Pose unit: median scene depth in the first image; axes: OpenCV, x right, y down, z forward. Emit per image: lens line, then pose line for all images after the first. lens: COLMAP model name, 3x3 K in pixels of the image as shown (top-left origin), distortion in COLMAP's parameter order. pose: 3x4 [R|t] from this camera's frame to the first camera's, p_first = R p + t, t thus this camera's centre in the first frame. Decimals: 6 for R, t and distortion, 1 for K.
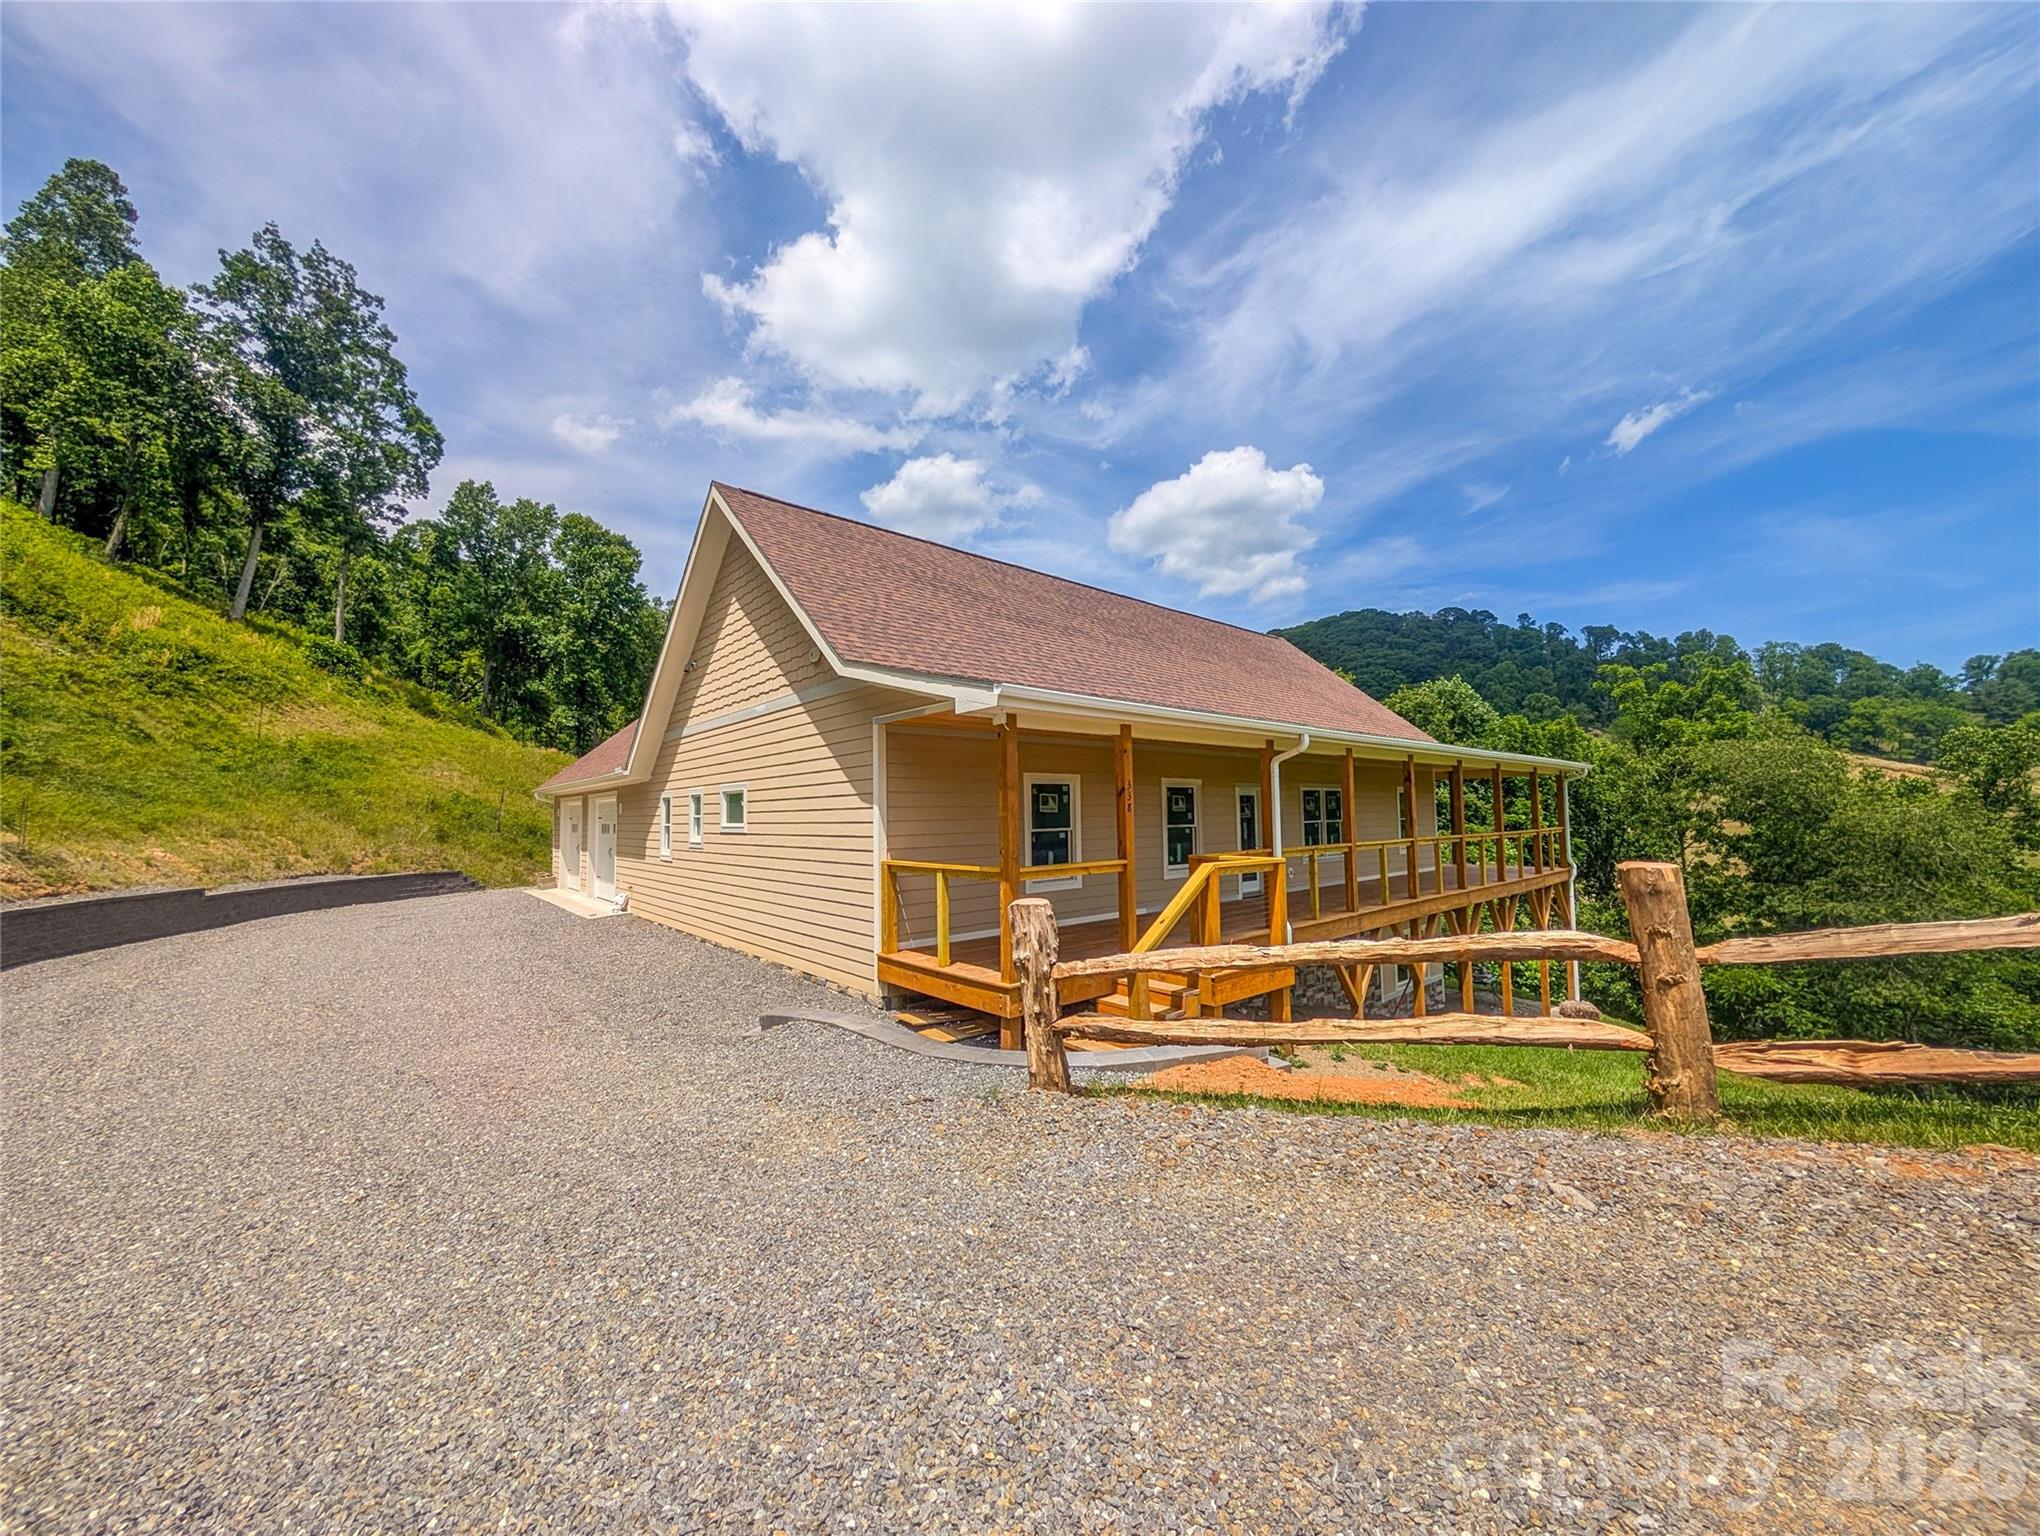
lens RADIAL K [[748.2, 0, 1022.8], [0, 748.2, 780.7], [0, 0, 1]] dist [0.000668, 0.000387]
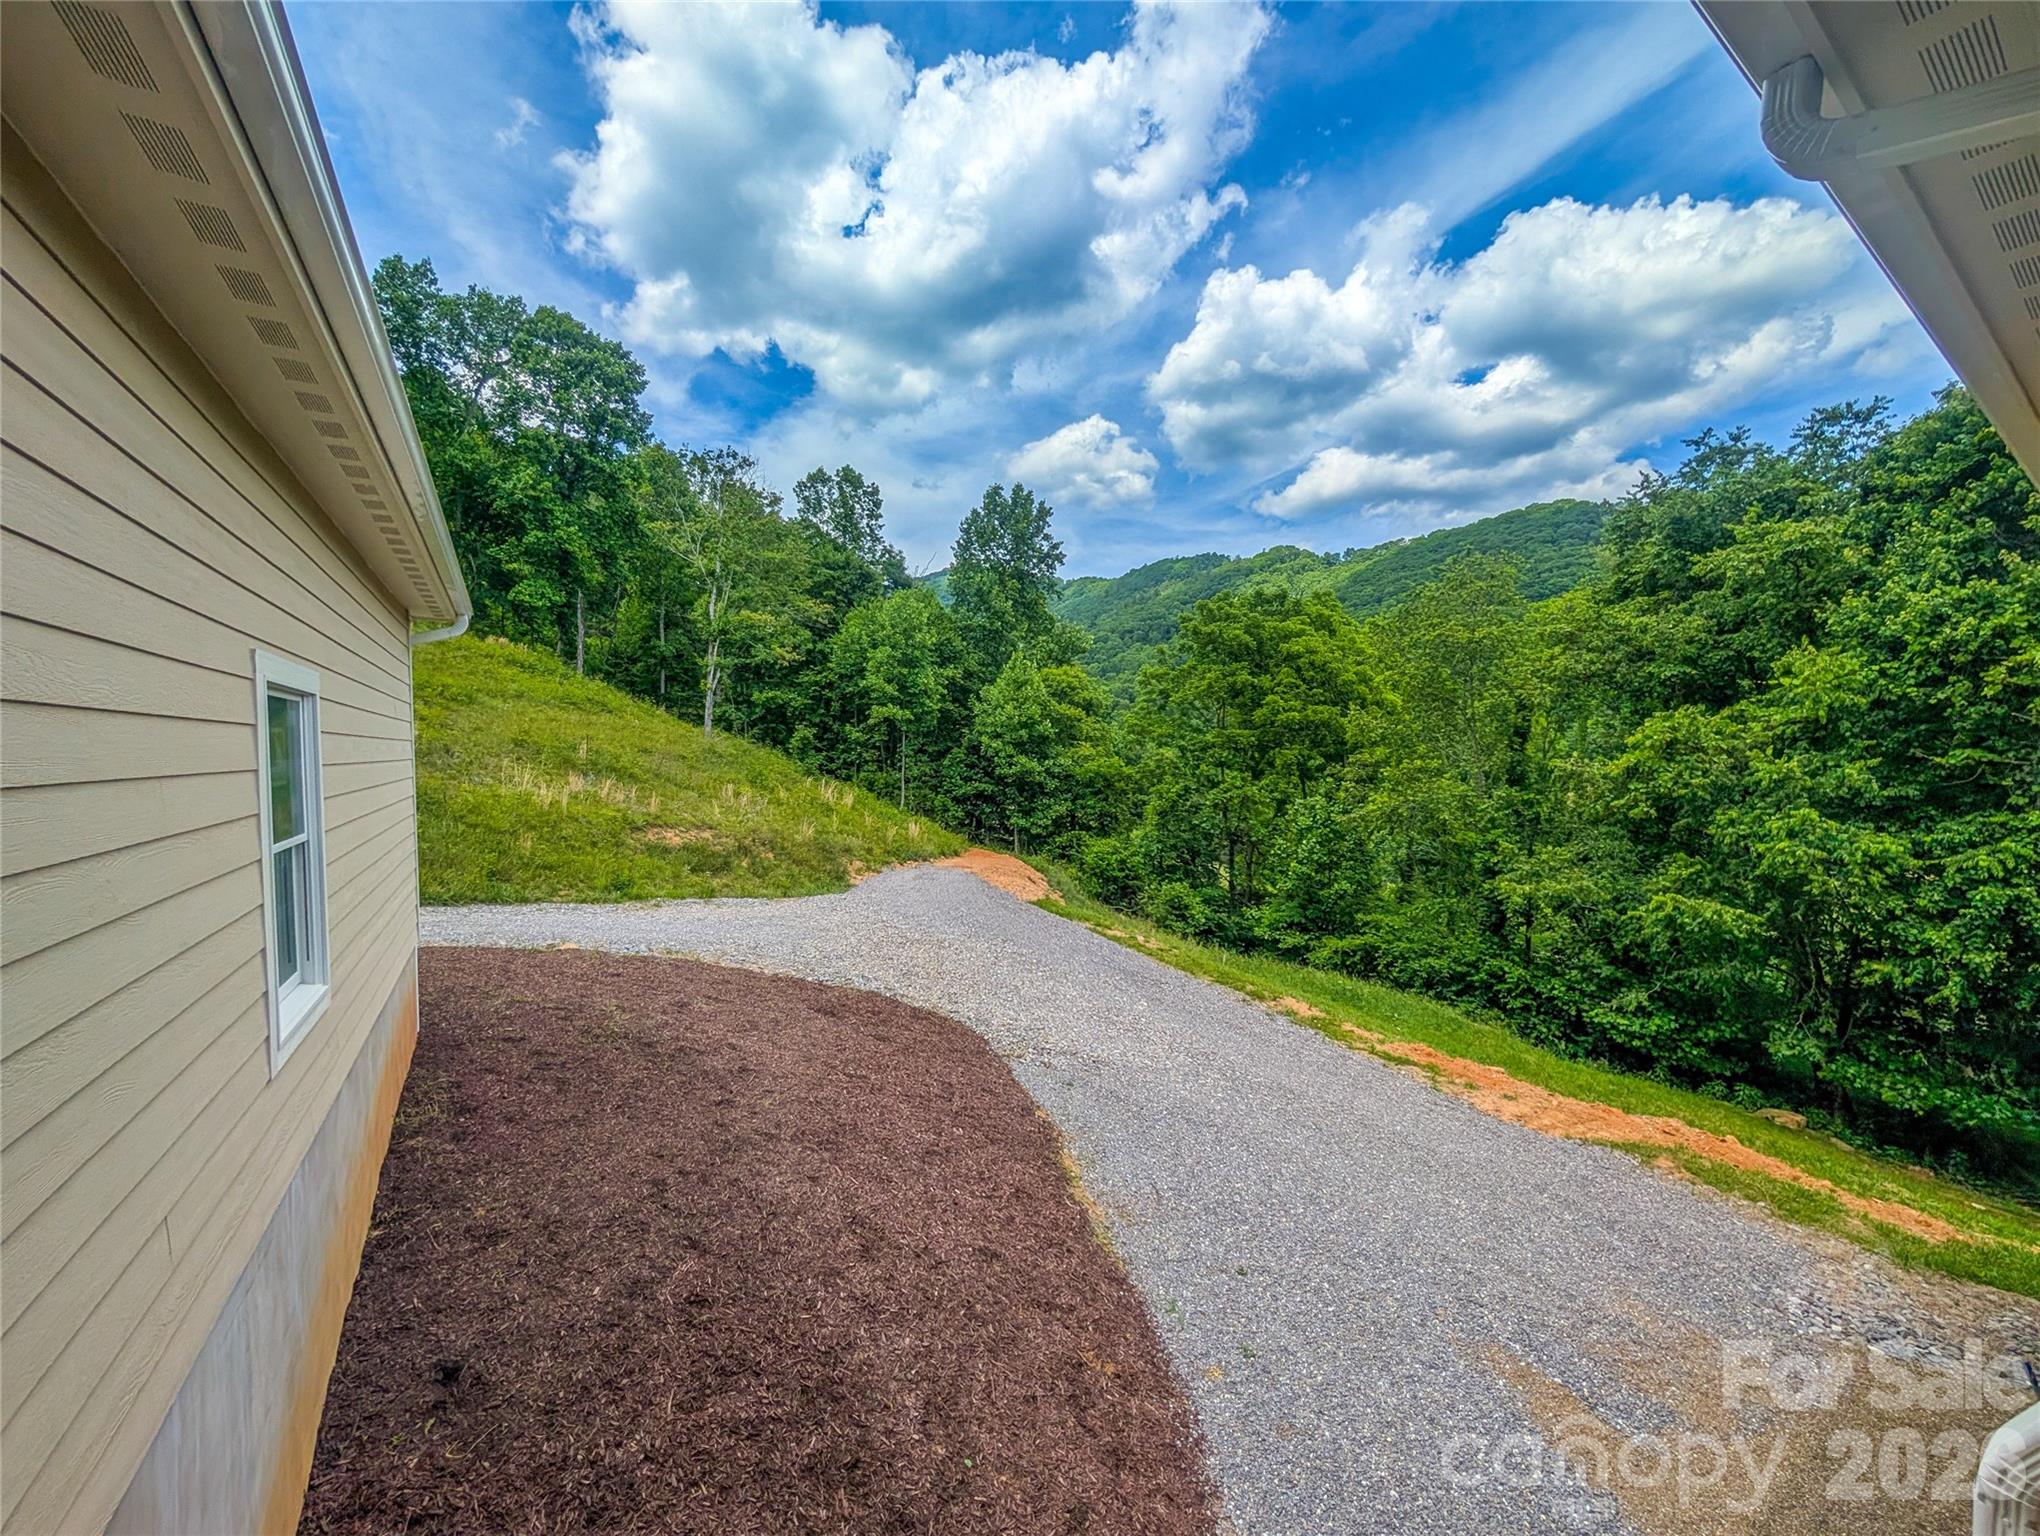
lens RADIAL K [[773.3, 0, 1021.0], [0, 773.3, 773.7], [0, 0, 1]] dist [-0.001610, 0.000093]
pose [[0.989924, 0.012524, -0.141045, -0.113890], [-0.001007, 0.996678, 0.081436, 0.050872], [0.141596, -0.080473, 0.986648, 0.739165]]
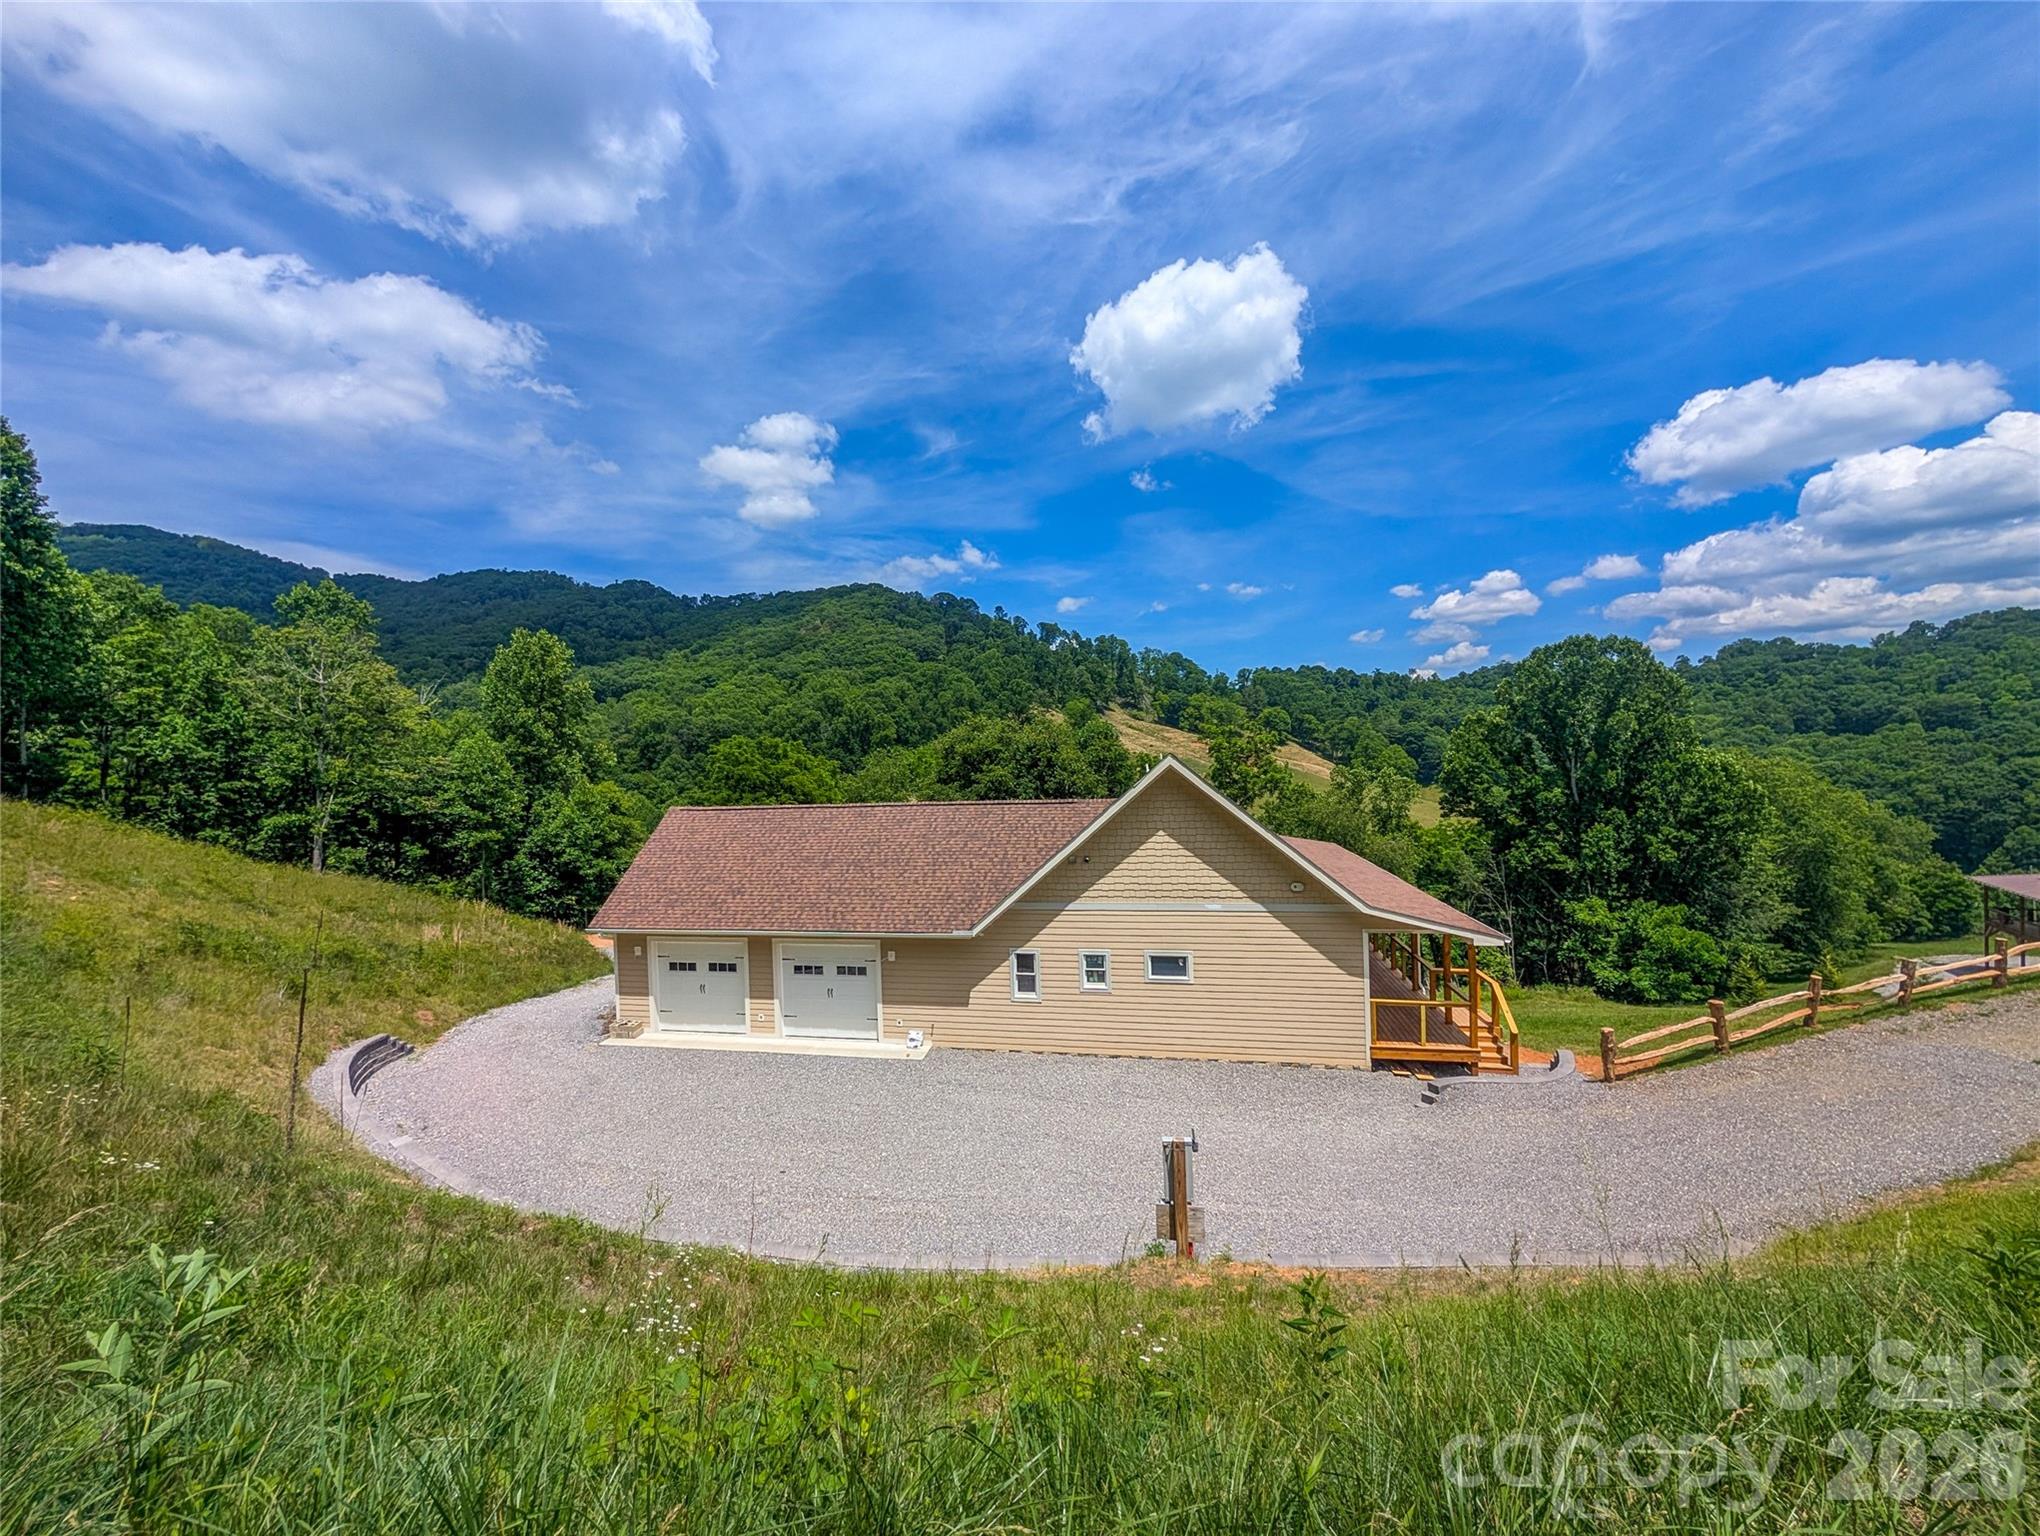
lens RADIAL K [[780.7, 0, 1022.2], [0, 780.7, 772.4], [0, 0, 1]] dist [0.000845, 0.000274]
pose [[0.794946, -0.016677, 0.606450, -0.632519], [-0.008817, 0.999199, 0.039035, -0.161084], [-0.606616, -0.036378, 0.794163, -0.007946]]
